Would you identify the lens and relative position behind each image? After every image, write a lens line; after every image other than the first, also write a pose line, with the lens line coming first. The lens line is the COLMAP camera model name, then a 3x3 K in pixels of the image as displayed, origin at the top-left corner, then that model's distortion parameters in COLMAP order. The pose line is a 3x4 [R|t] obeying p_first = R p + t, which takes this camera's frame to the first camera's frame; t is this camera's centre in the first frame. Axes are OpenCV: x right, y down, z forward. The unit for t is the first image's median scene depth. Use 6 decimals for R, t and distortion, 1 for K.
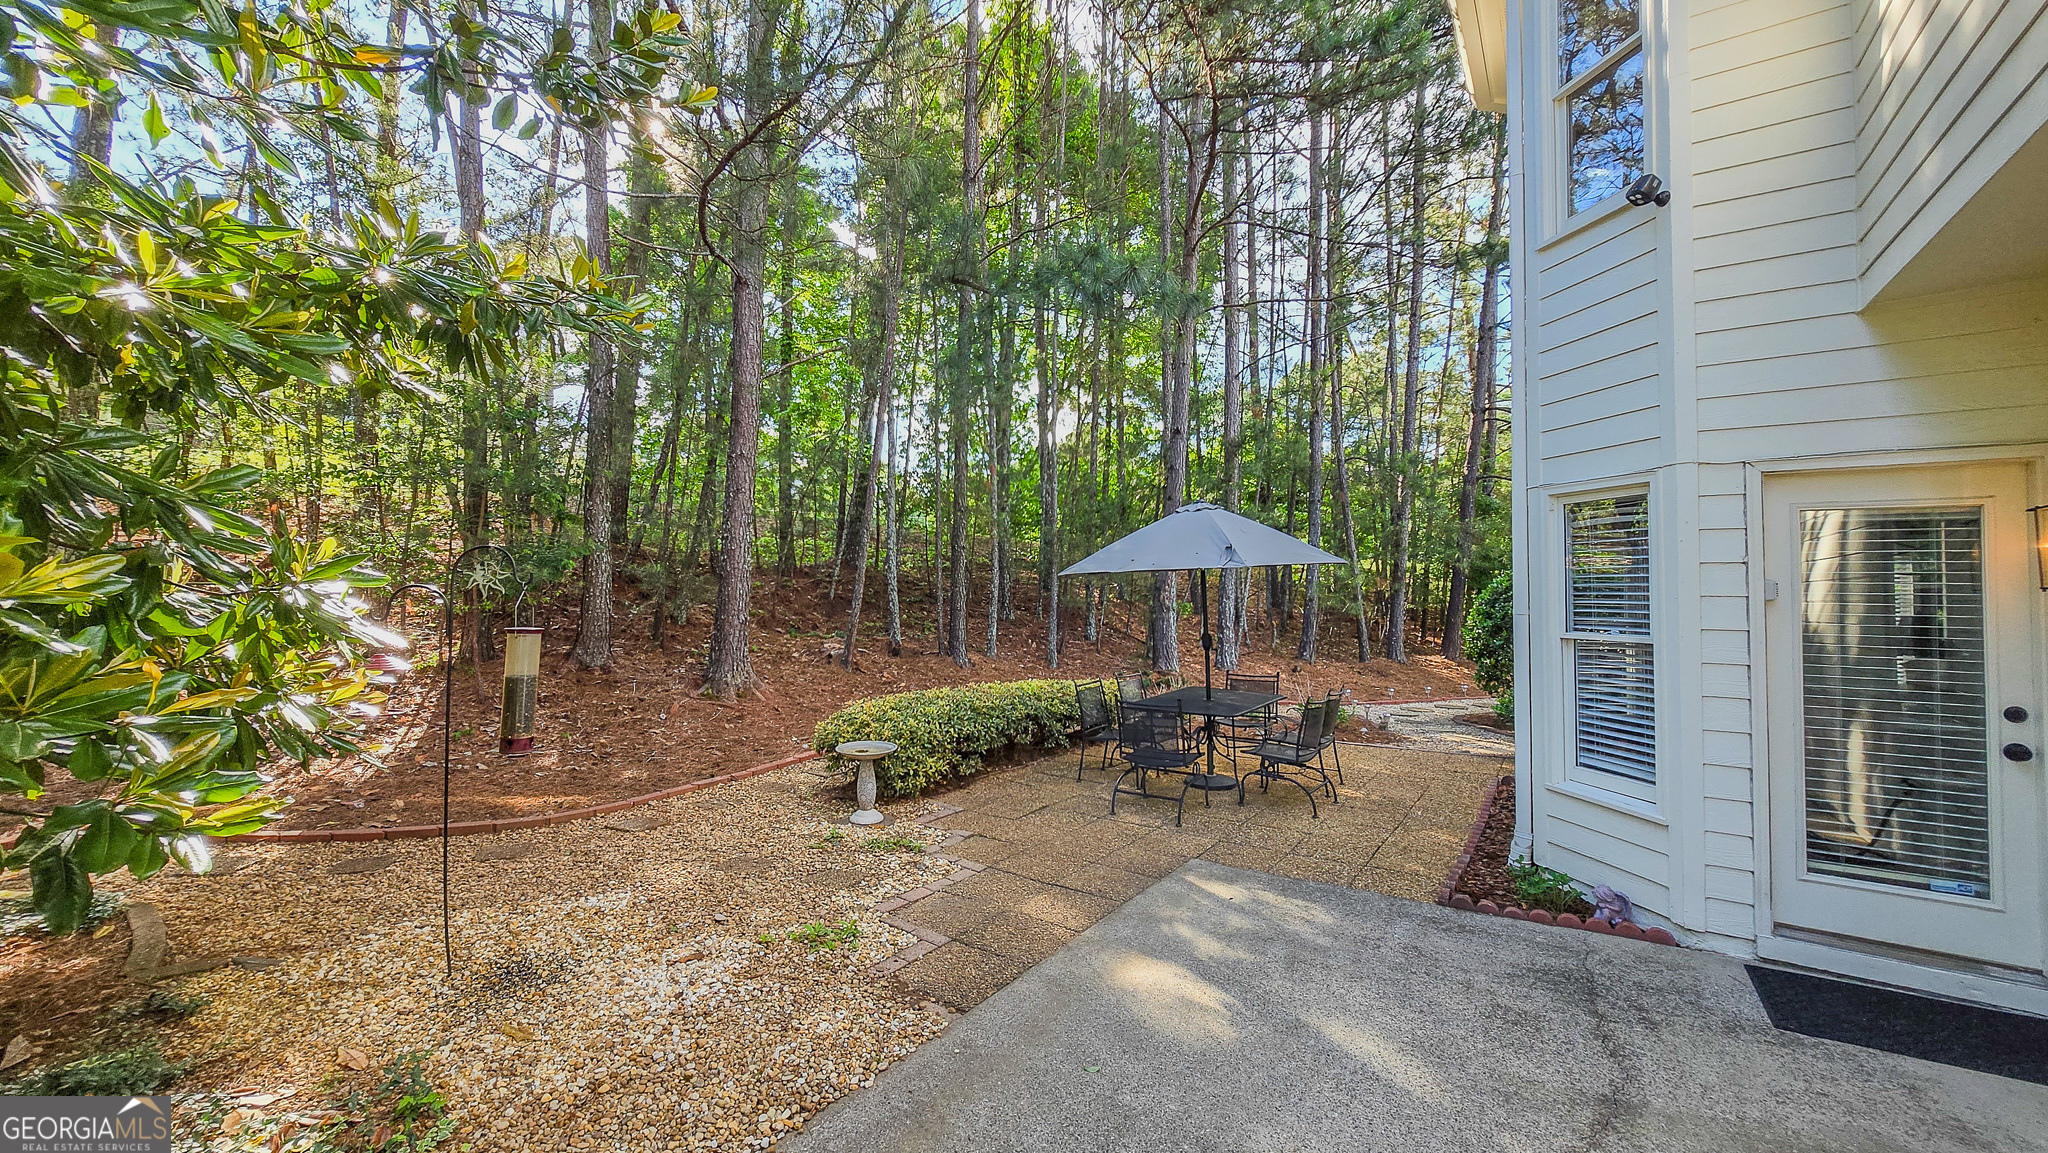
lens RADIAL K [[818.7, 0, 1013.1], [0, 818.7, 563.1], [0, 0, 1]] dist [-0.000049, -0.000037]
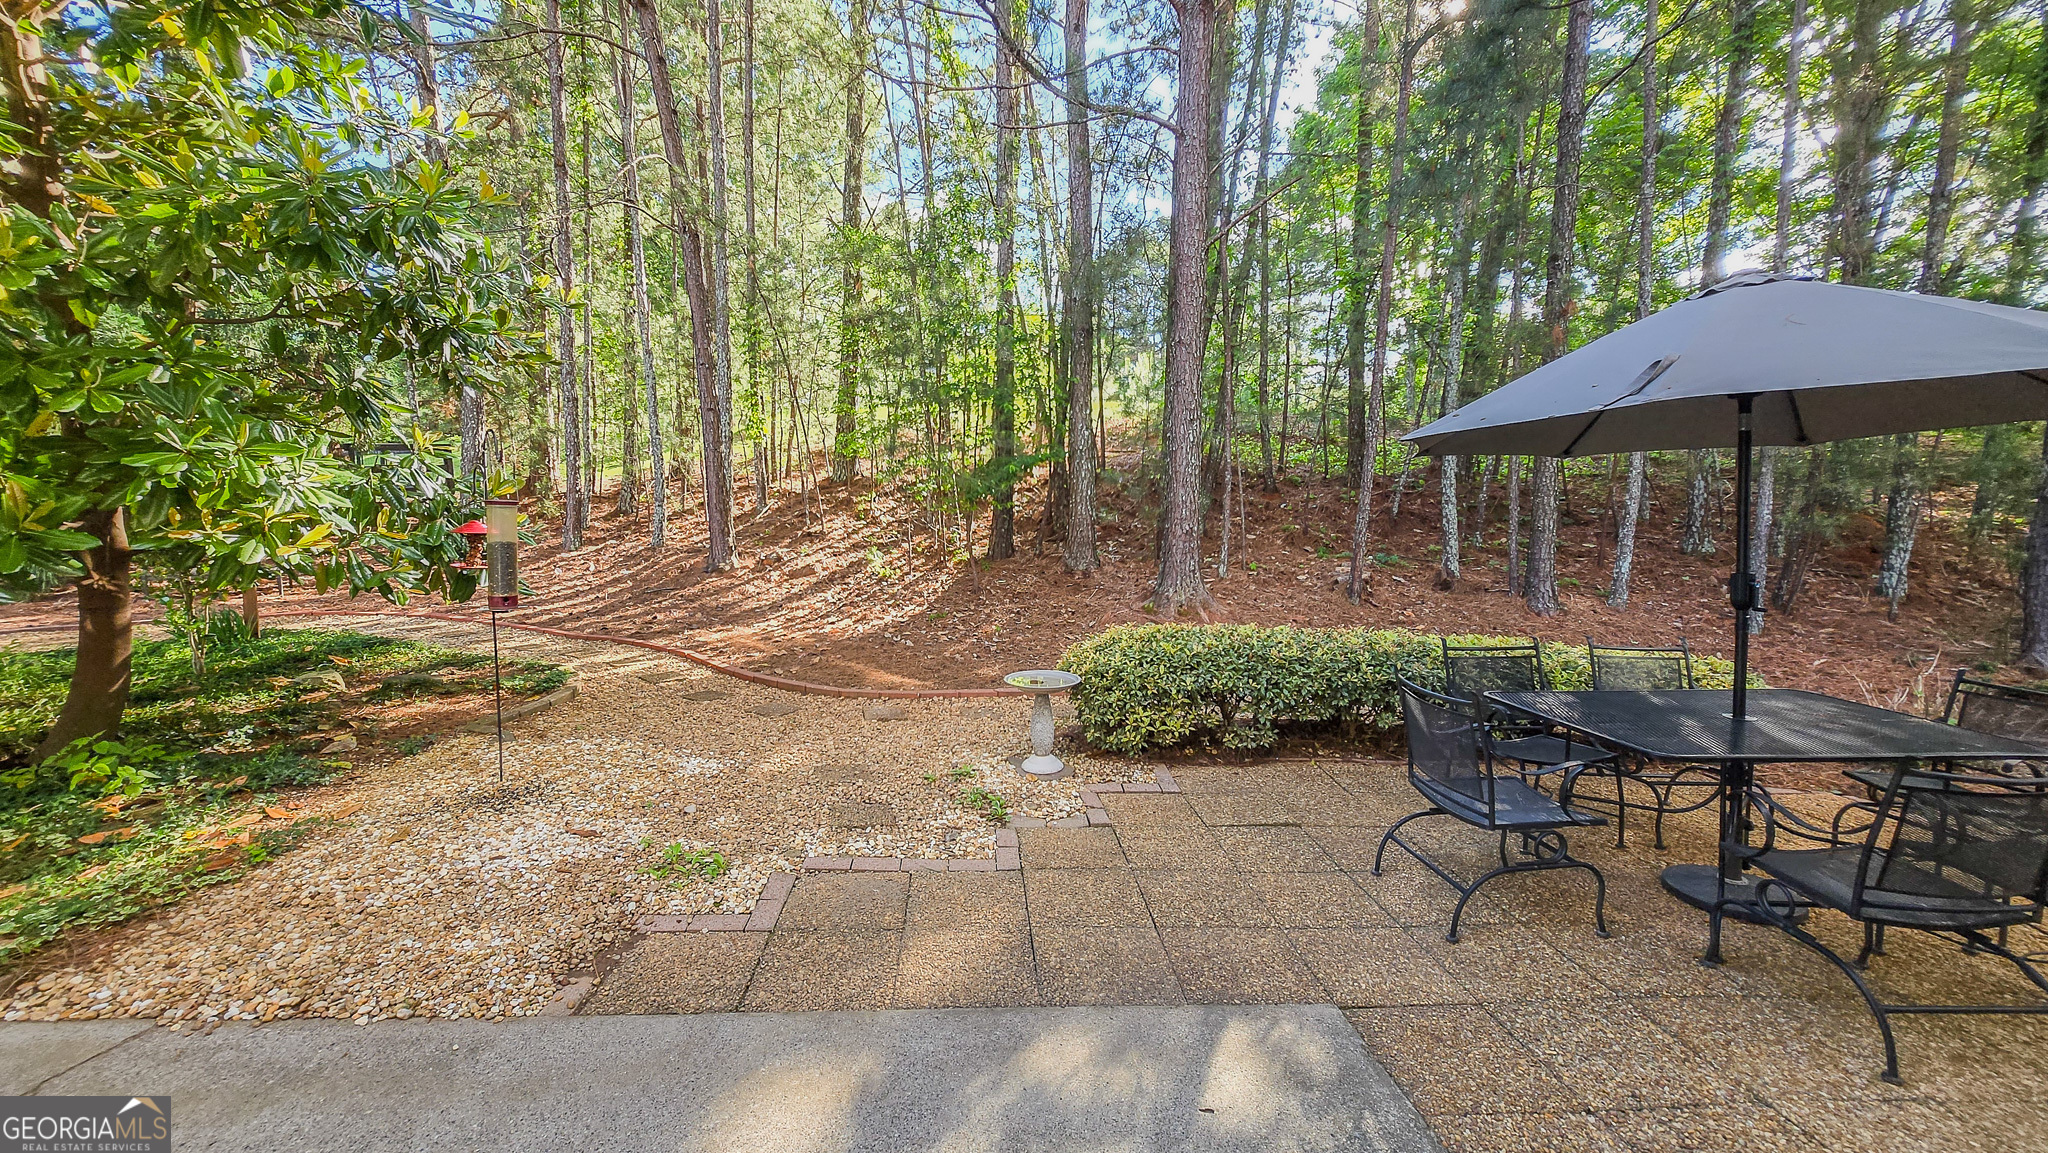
lens RADIAL K [[818.7, 0, 1013.1], [0, 818.7, 563.1], [0, 0, 1]] dist [-0.000049, -0.000037]
pose [[0.615396, 0.061220, -0.785837, 0.488761], [0.009358, 0.996341, 0.084948, 0.053474], [0.788162, -0.059631, 0.612572, 0.580099]]
